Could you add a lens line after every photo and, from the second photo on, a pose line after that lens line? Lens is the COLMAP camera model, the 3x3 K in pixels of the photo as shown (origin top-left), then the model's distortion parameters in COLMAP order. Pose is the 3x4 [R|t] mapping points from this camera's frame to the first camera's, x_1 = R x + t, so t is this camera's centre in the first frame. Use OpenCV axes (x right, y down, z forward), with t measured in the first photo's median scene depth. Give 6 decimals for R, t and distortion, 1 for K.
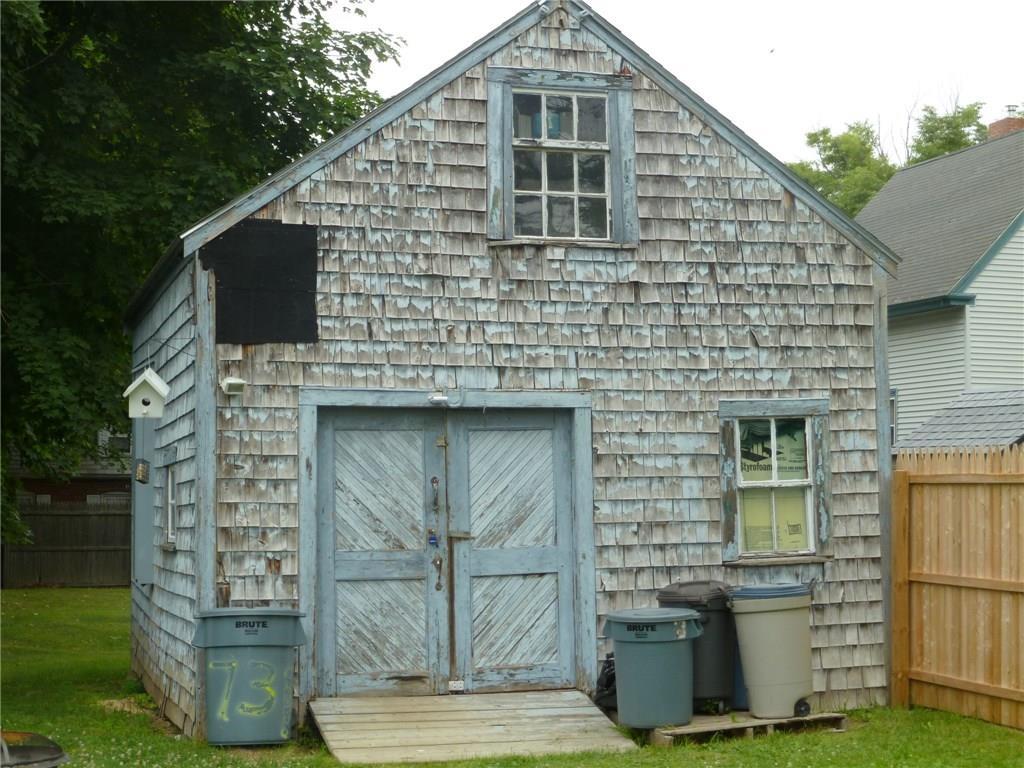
lens RADIAL K [[1645.1, 0, 512.0], [0, 1645.1, 384.0], [0, 0, 1]] dist [-0.173026, -0.054902]
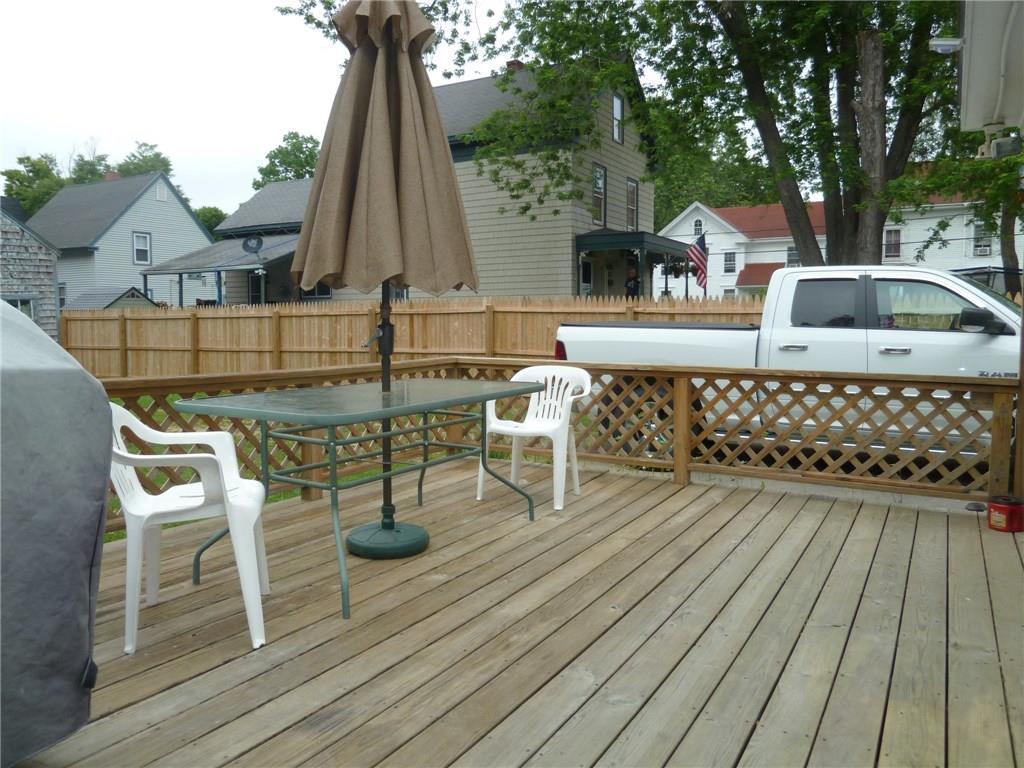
lens RADIAL K [[767.5, 0, 512.0], [0, 767.5, 384.0], [0, 0, 1]] dist [-0.031678, 0.009419]
pose [[0.728991, -0.059548, 0.681928, -0.100804], [-0.039939, 0.990812, 0.129217, -0.028710], [-0.683357, -0.121434, 0.719915, -0.478271]]
